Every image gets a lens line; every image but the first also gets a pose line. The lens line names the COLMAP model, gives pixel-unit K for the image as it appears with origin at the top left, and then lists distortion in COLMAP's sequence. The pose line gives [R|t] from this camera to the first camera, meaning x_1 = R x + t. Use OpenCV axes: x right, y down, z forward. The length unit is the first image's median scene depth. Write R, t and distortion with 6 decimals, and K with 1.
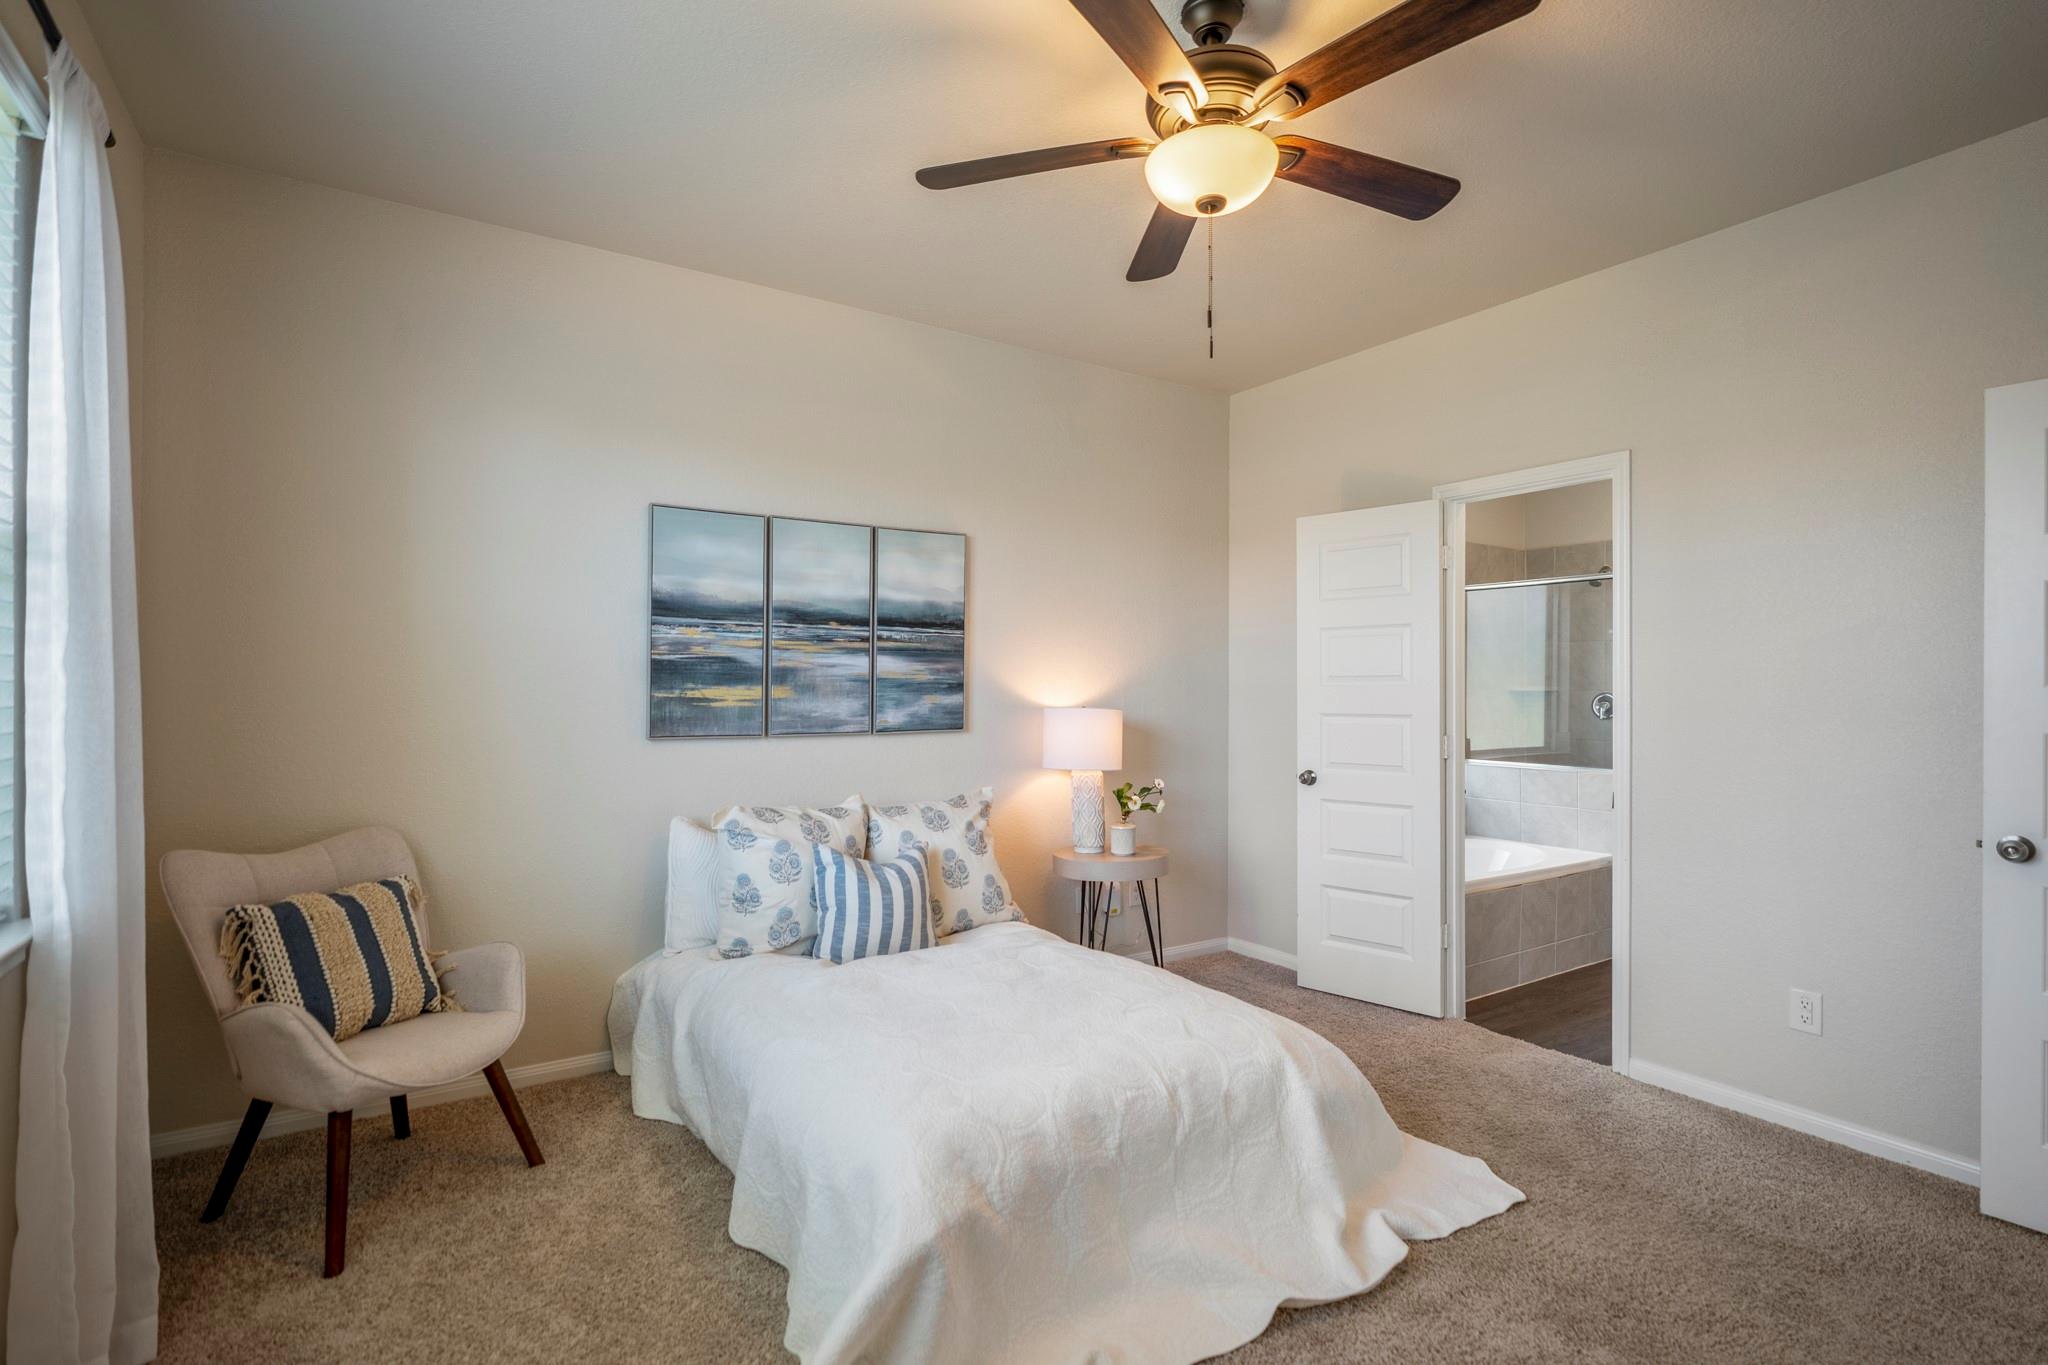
lens RADIAL K [[994.3, 0, 1037.3], [0, 994.3, 684.4], [0, 0, 1]] dist [-0.006226, -0.000448]
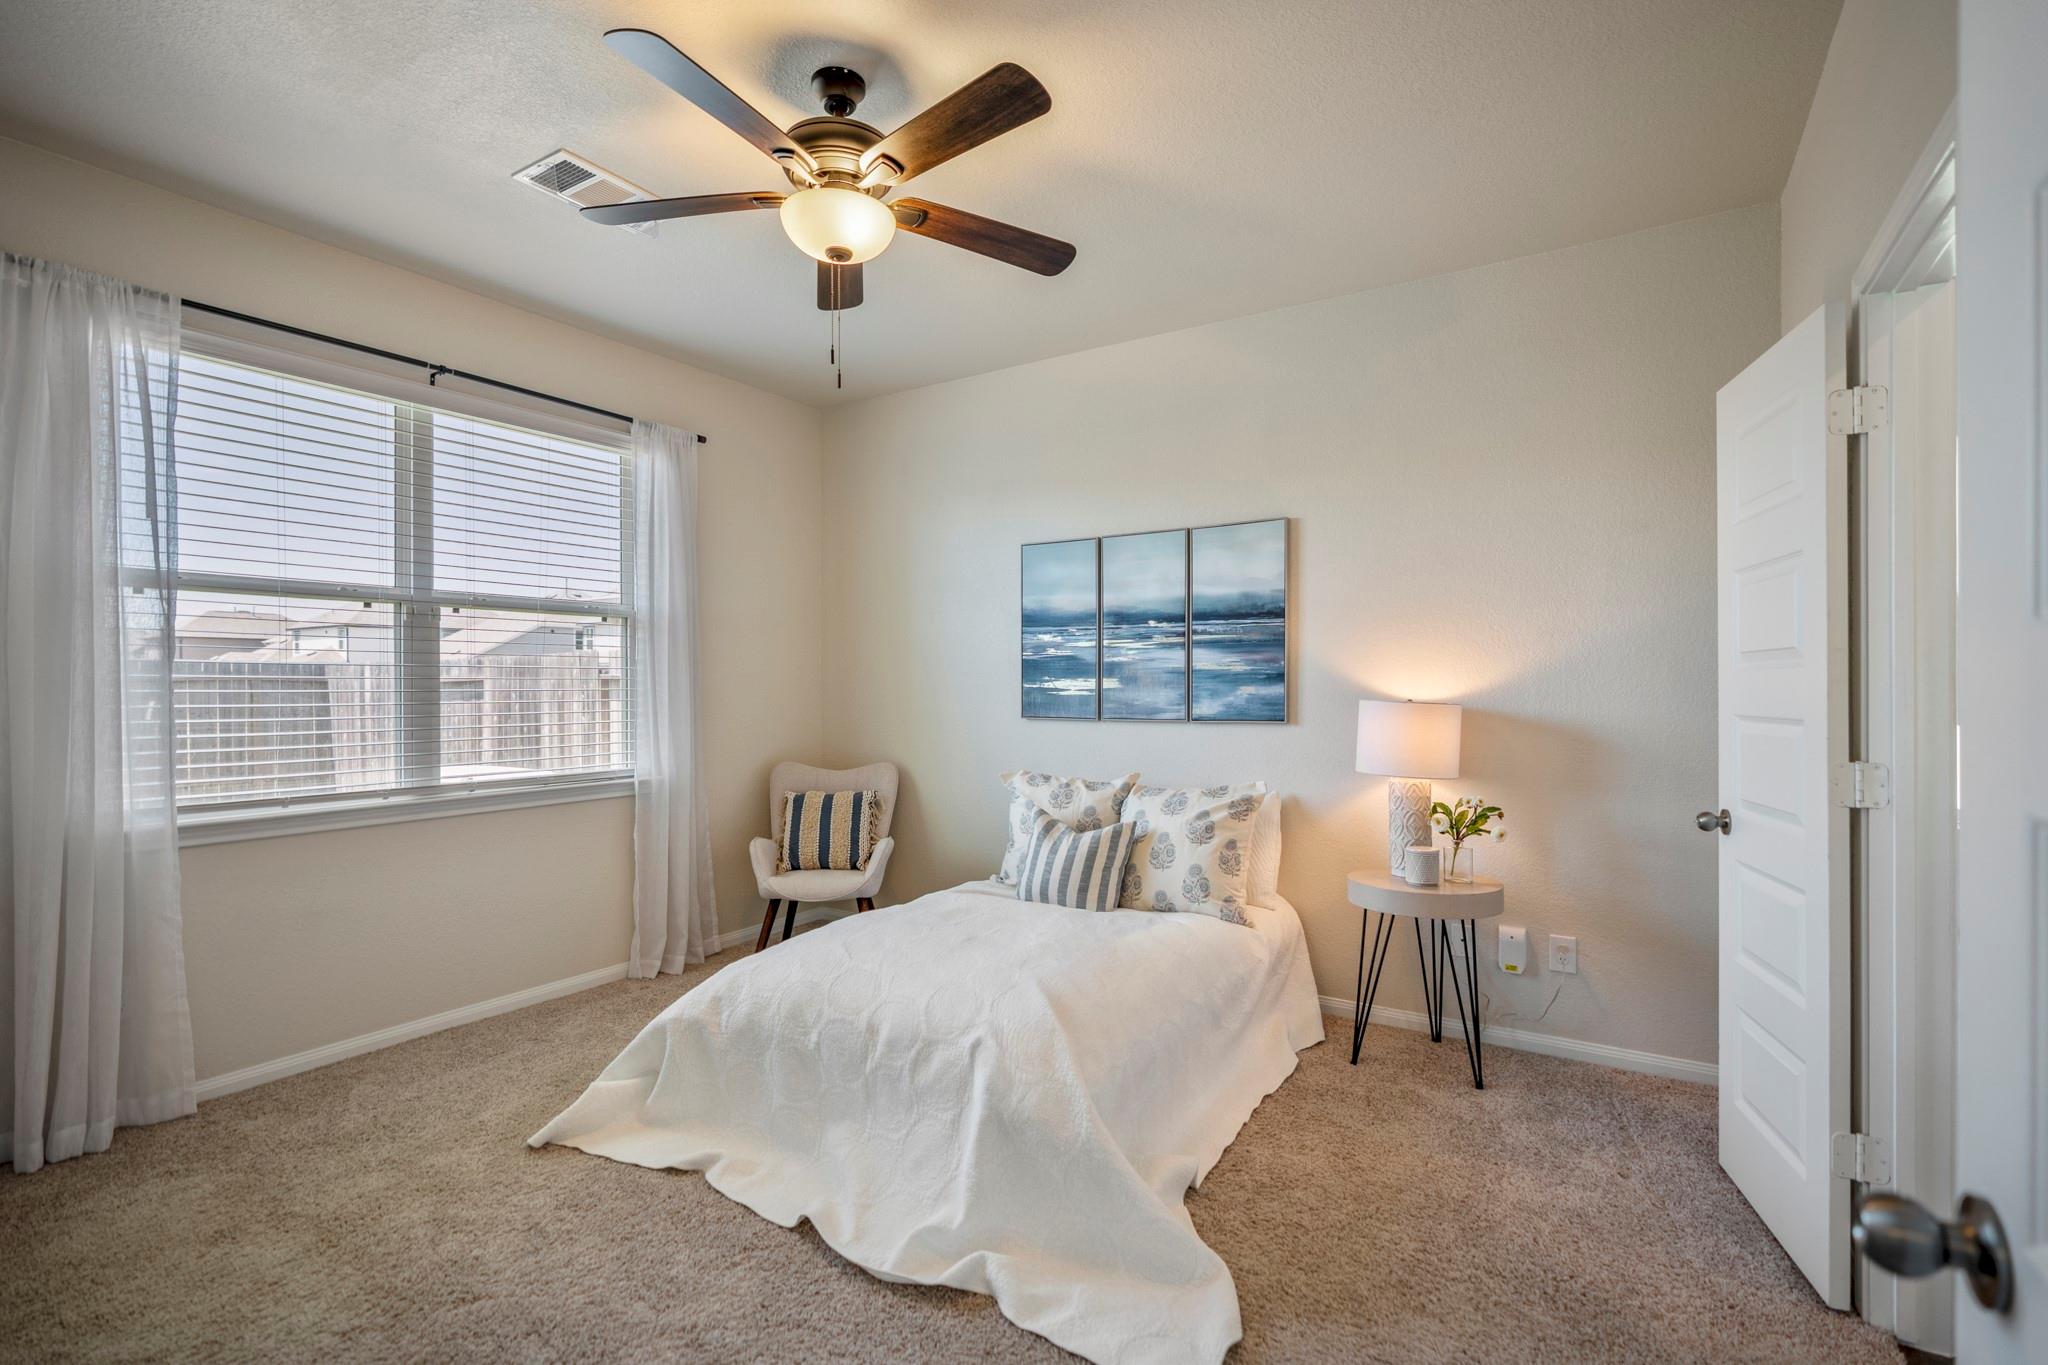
lens RADIAL K [[955.8, 0, 1014.2], [0, 955.8, 687.1], [0, 0, 1]] dist [-0.009263, 0.003824]
pose [[0.390095, -0.003992, -0.920766, 0.737145], [0.004244, 0.999988, -0.002538, 0.014340], [0.920765, -0.002918, 0.390107, 0.440887]]
